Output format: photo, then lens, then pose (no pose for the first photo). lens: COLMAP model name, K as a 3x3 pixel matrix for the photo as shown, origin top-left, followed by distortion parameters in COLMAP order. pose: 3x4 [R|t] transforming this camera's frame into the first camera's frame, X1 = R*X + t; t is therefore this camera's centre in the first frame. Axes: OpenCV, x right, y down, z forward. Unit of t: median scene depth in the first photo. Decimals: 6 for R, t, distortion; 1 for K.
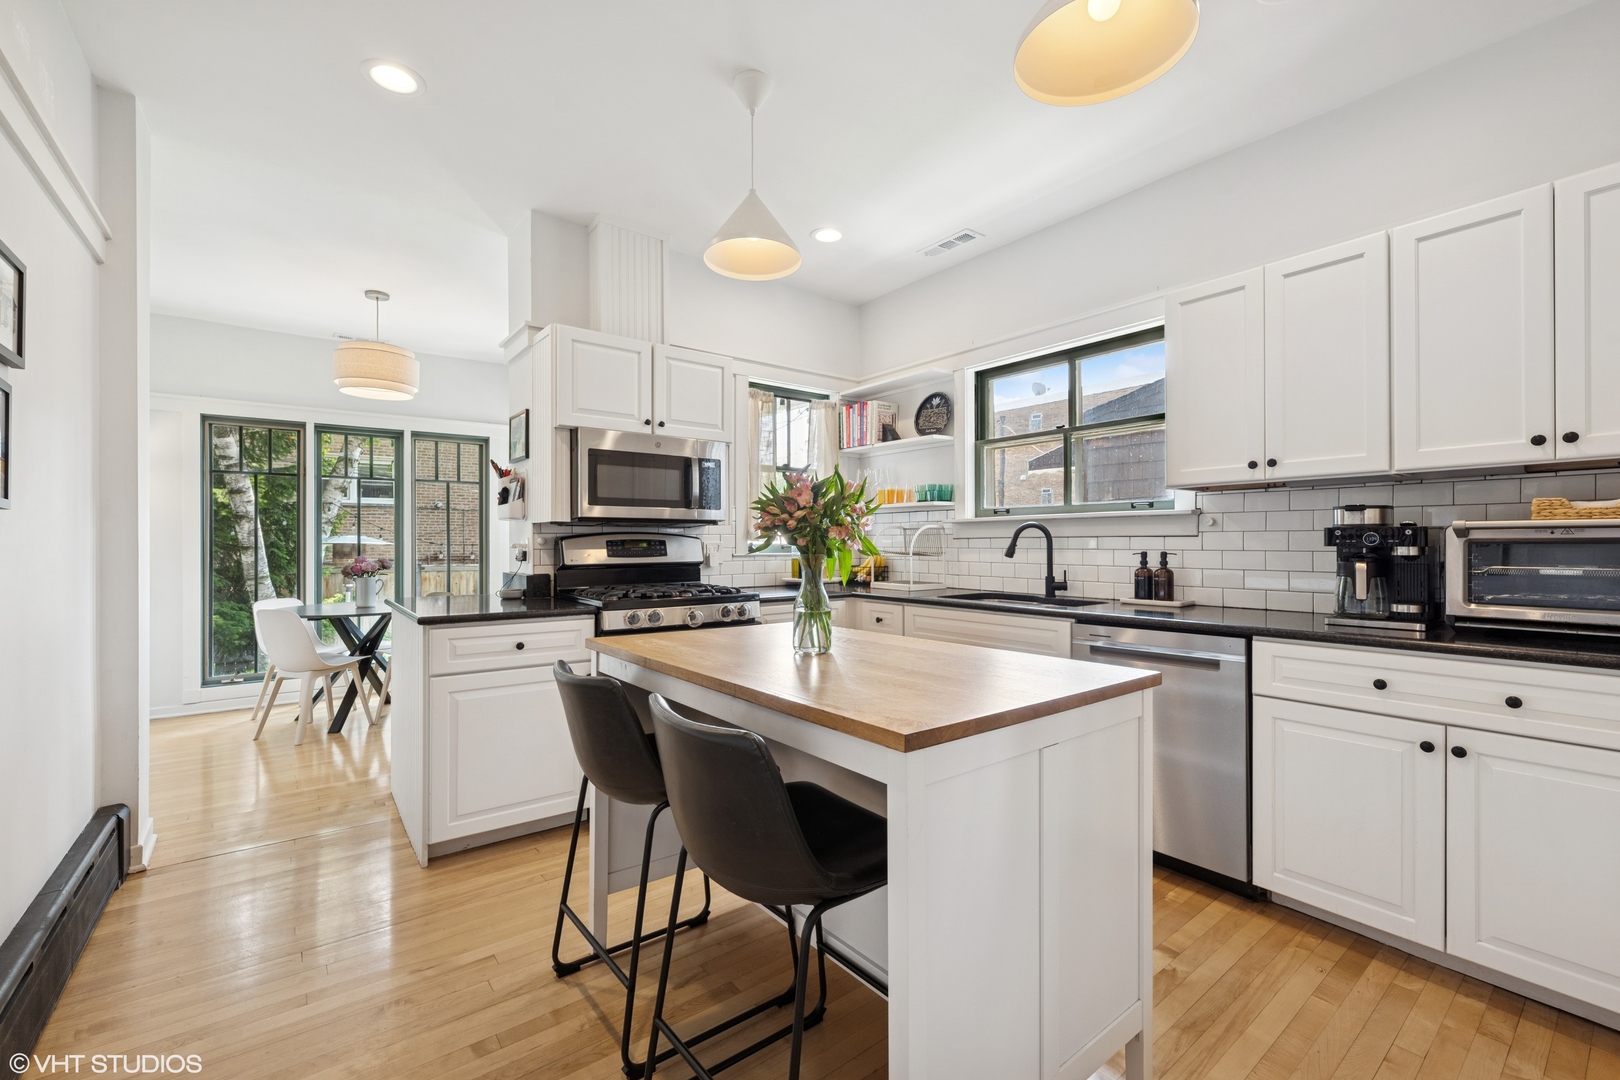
lens RADIAL K [[661.4, 0, 806.9], [0, 661.4, 547.4], [0, 0, 1]] dist [-0.003981, 0.000527]
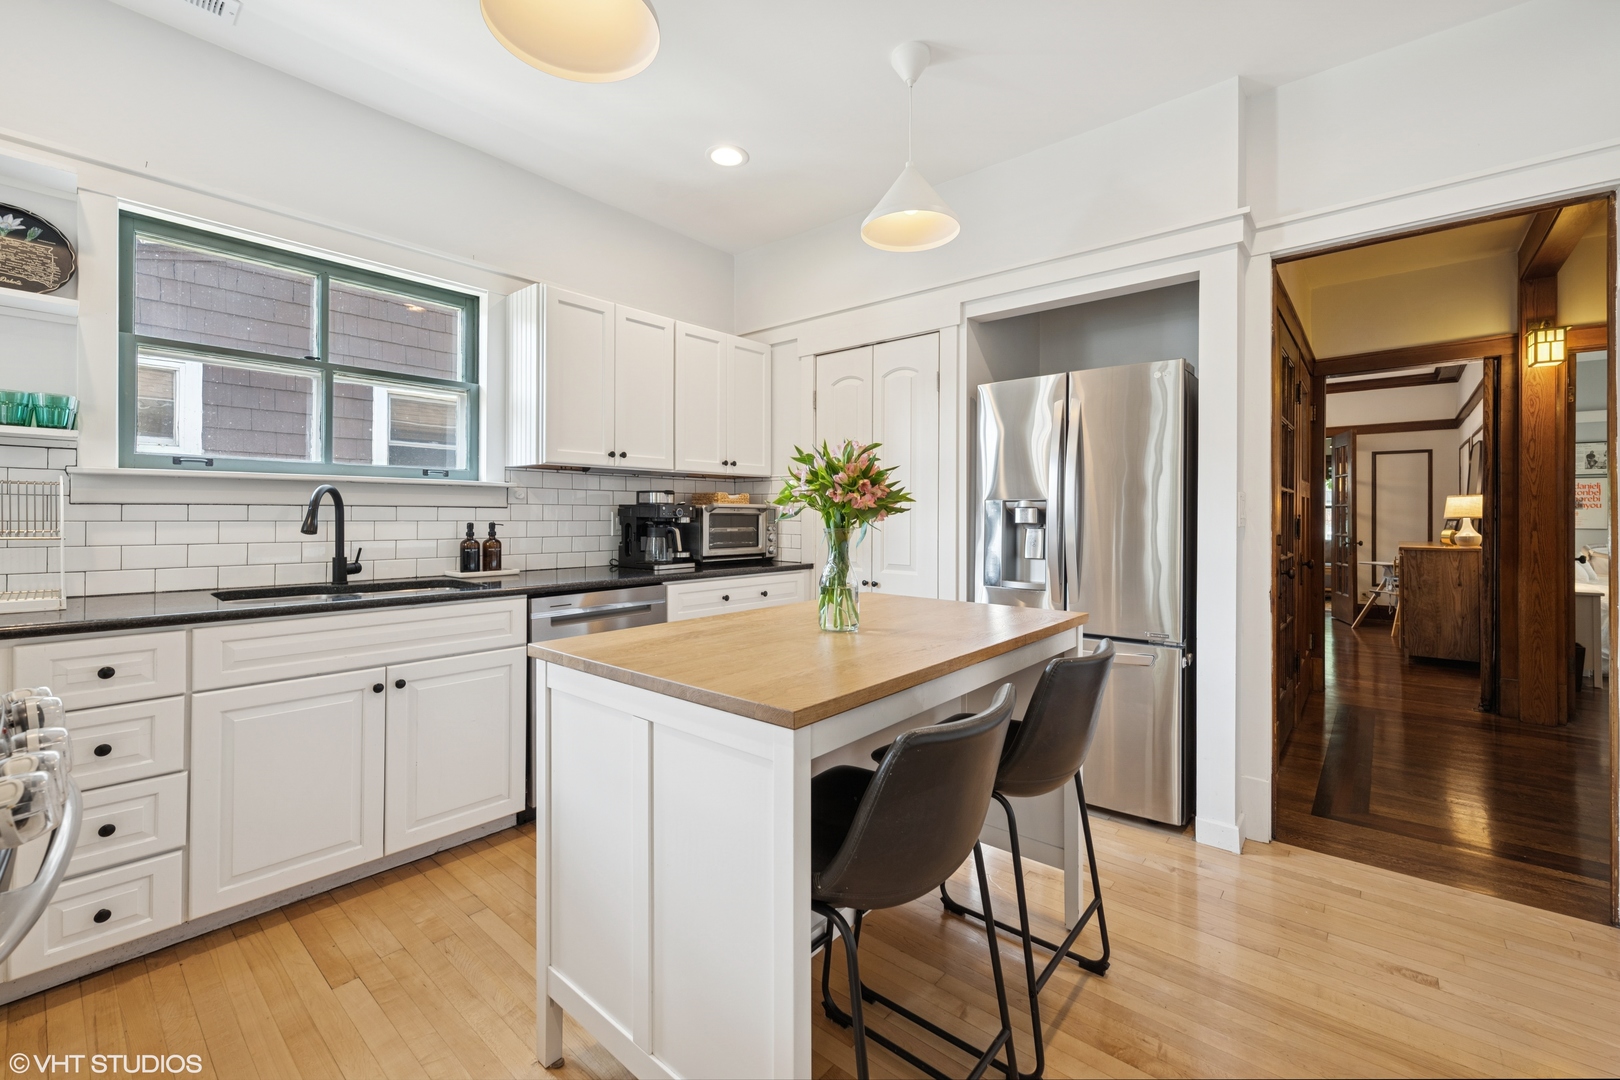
lens RADIAL K [[661.4, 0, 809.1], [0, 661.4, 514.8], [0, 0, 1]] dist [-0.003981, 0.000527]
pose [[-0.185155, 0.003700, 0.982702, -0.534131], [0.001561, 0.999993, -0.003471, -0.001361], [-0.982708, 0.000891, -0.185159, 0.688316]]
